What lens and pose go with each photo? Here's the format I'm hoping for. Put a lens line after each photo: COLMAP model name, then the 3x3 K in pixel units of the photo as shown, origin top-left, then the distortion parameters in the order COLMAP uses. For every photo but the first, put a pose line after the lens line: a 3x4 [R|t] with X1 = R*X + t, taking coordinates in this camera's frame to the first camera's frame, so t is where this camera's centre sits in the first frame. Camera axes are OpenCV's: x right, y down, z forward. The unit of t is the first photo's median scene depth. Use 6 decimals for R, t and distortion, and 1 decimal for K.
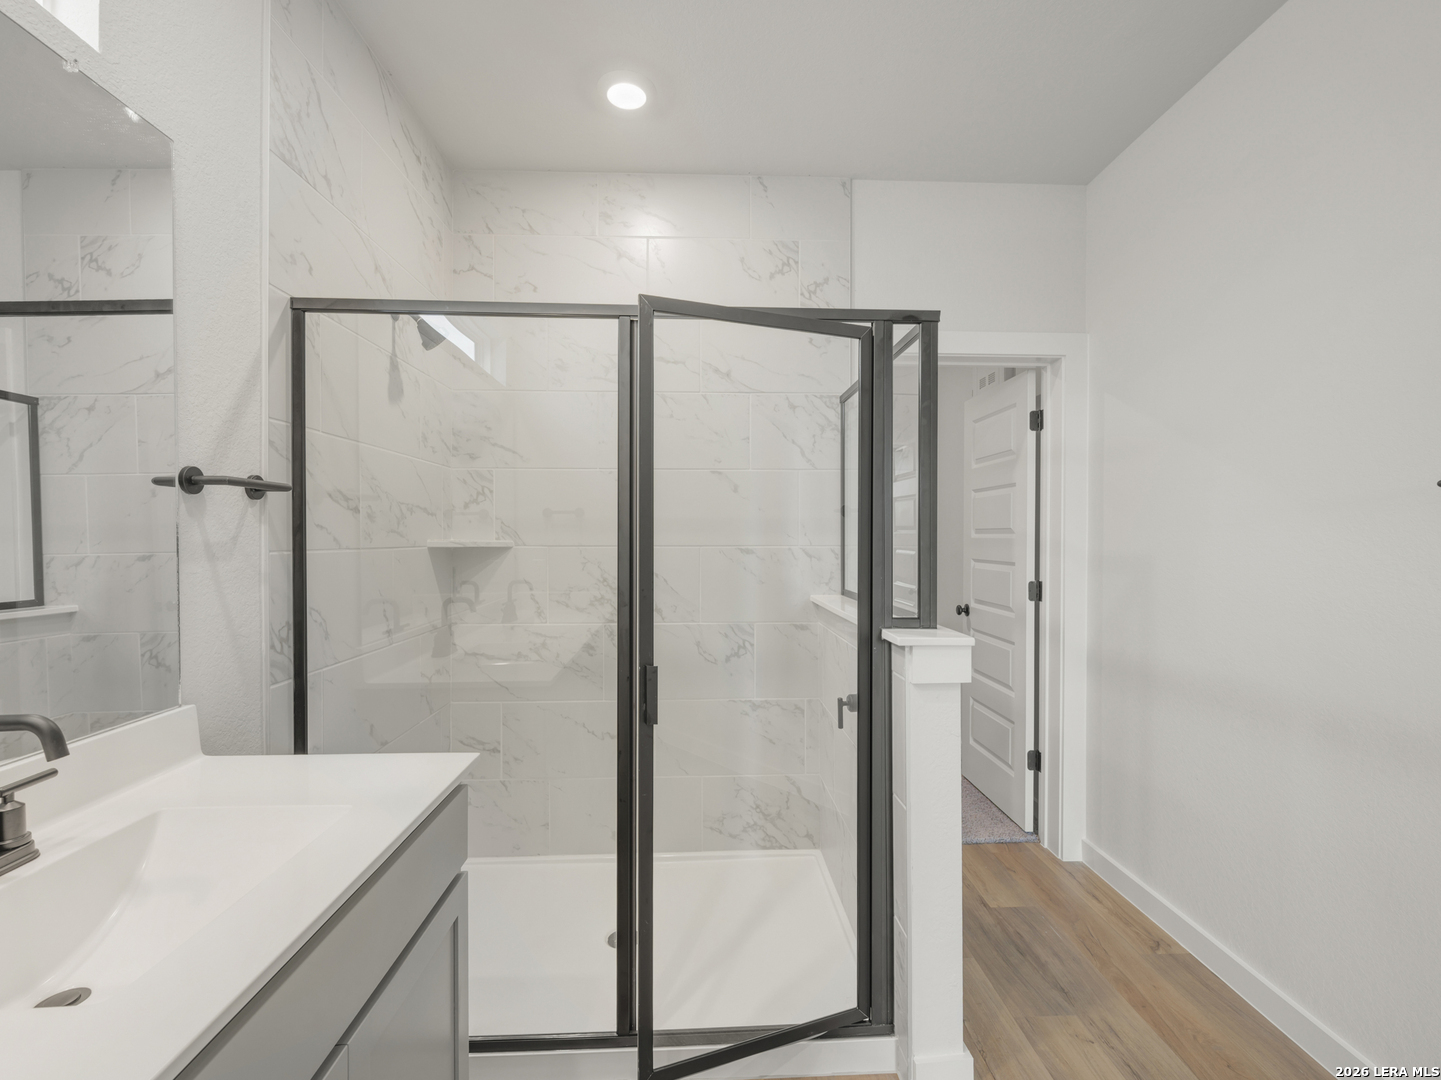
lens RADIAL K [[671.8, 0, 723.2], [0, 671.8, 543.9], [0, 0, 1]] dist [-0.000622, -0.000621]
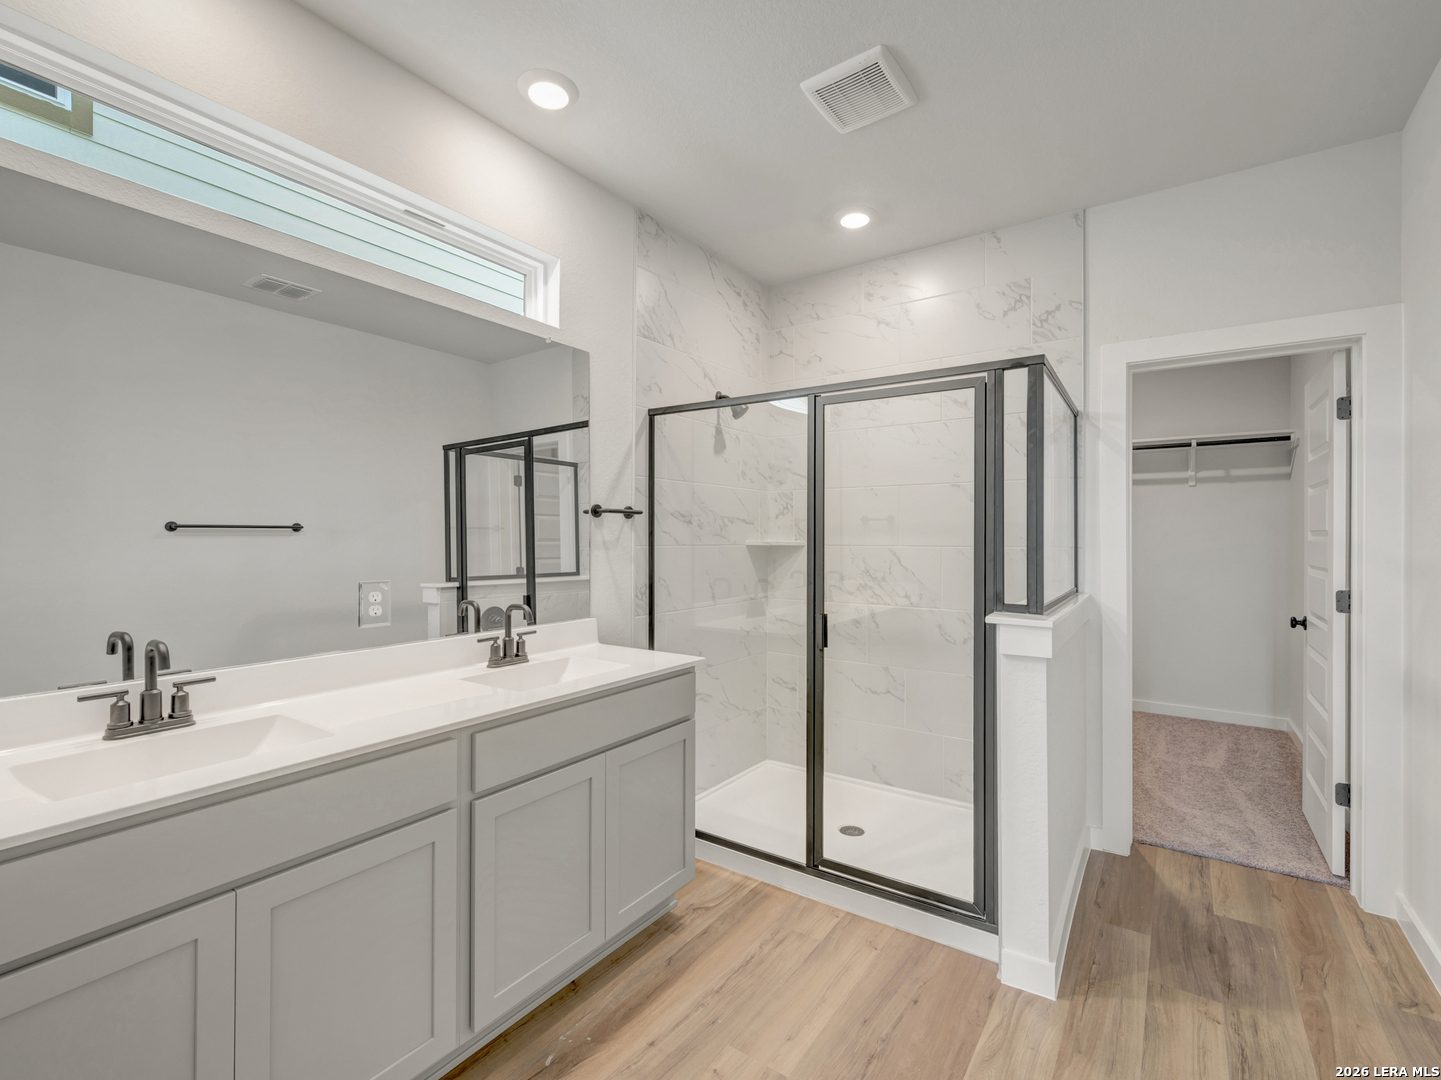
lens RADIAL K [[649.9, 0, 724.7], [0, 649.9, 542.0], [0, 0, 1]] dist [-0.000058, -0.000100]
pose [[0.801809, 0.005543, -0.597554, 0.462252], [-0.008477, 0.999962, -0.002099, 0.001685], [0.597520, 0.006749, 0.801826, -0.240086]]
